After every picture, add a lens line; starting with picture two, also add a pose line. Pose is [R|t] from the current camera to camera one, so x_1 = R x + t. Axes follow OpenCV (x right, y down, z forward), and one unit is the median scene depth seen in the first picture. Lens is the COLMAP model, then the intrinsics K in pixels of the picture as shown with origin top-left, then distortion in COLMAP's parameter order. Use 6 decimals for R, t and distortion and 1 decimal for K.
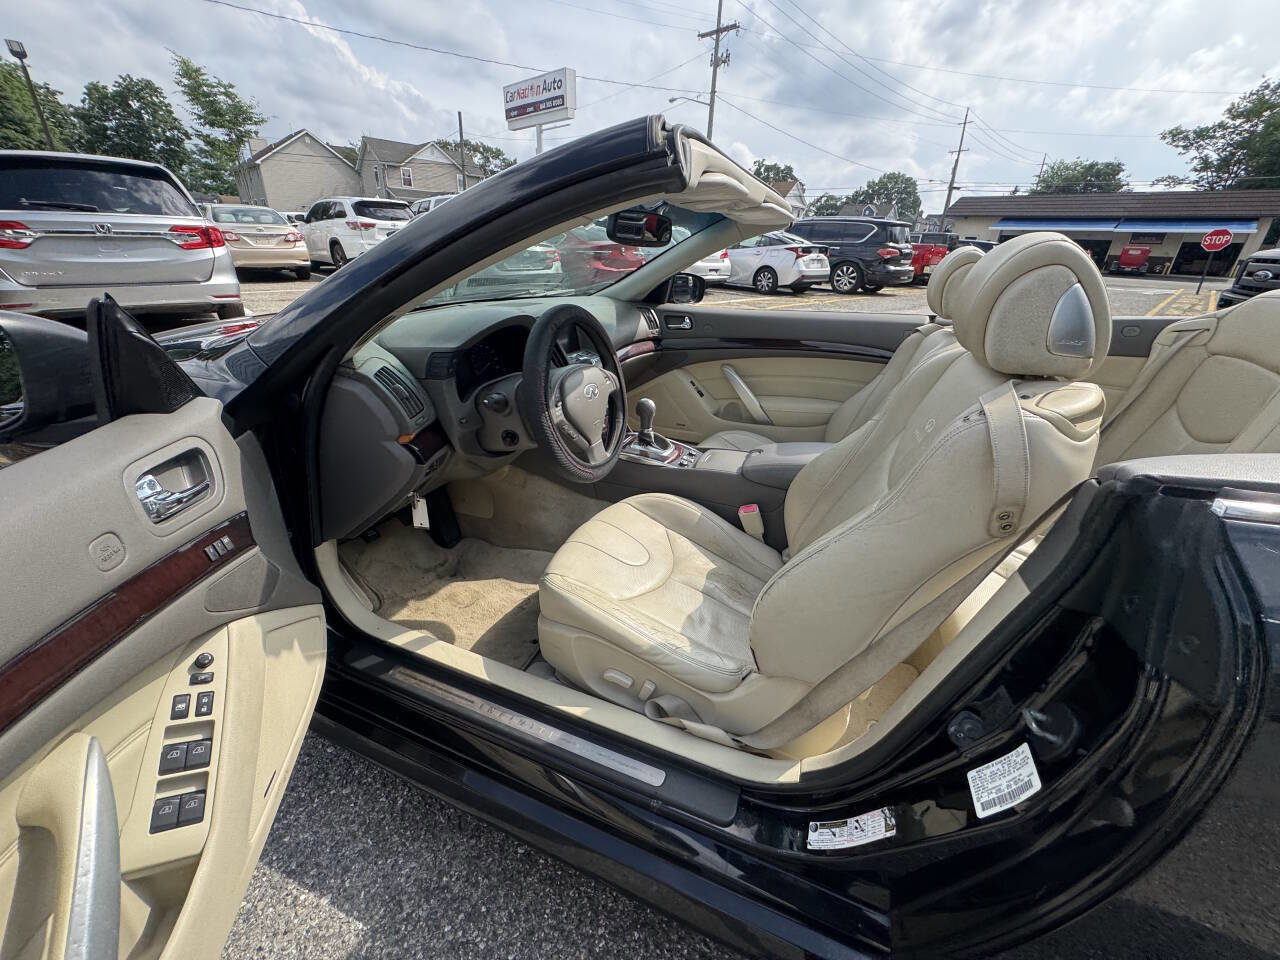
lens RADIAL K [[512.9, 0, 638.4], [0, 512.9, 478.0], [0, 0, 1]] dist [-0.003197, 0.000178]
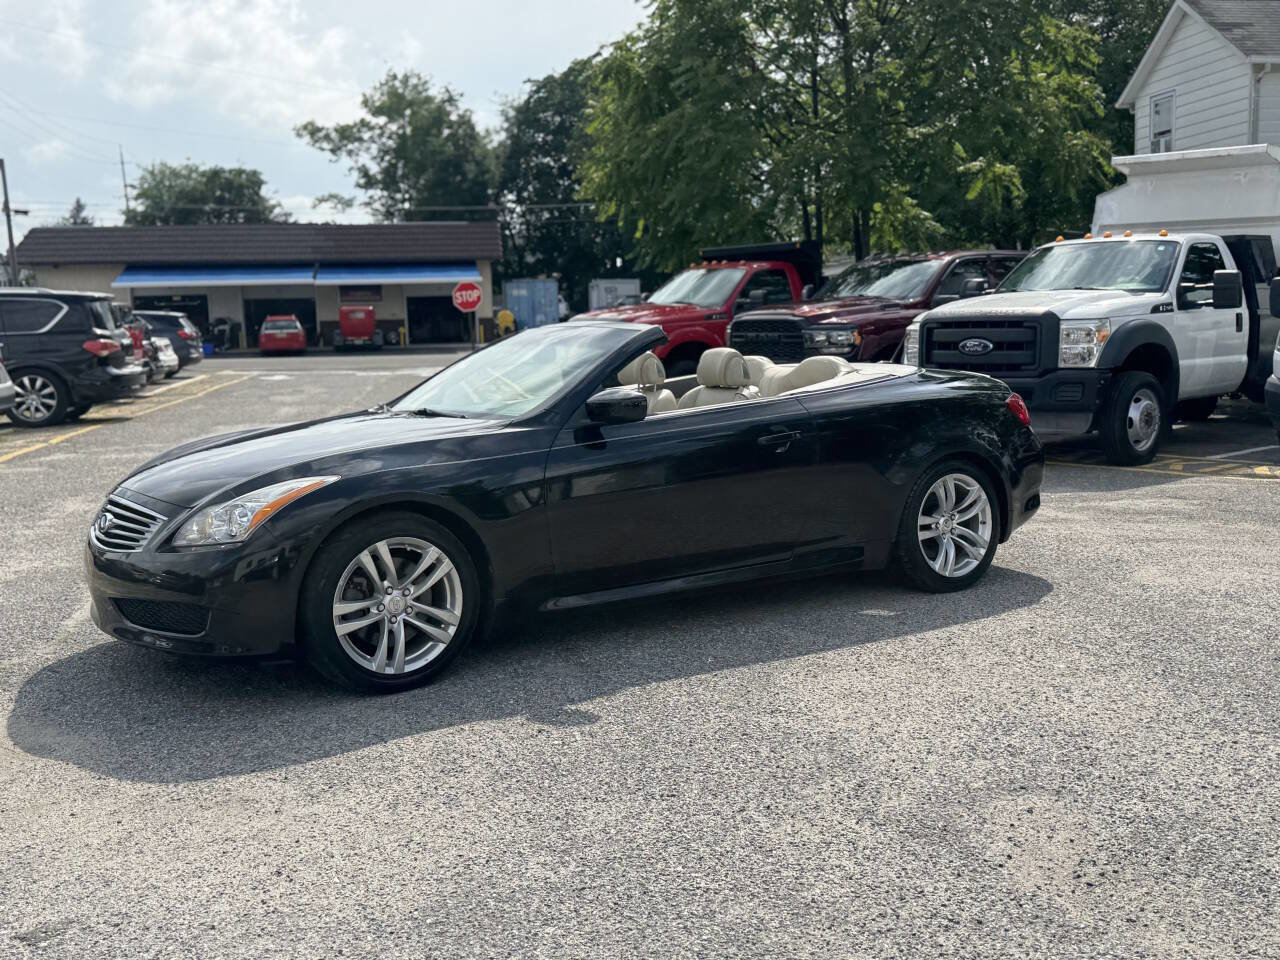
lens RADIAL K [[1312.3, 0, 655.4], [0, 1312.3, 497.1], [0, 0, 1]] dist [0.183887, -0.403462]
pose [[0.553359, -0.163753, 0.816688, -0.297993], [0.392811, 0.915911, -0.082507, 0.042574], [-0.734502, 0.366460, 0.571151, -0.145211]]
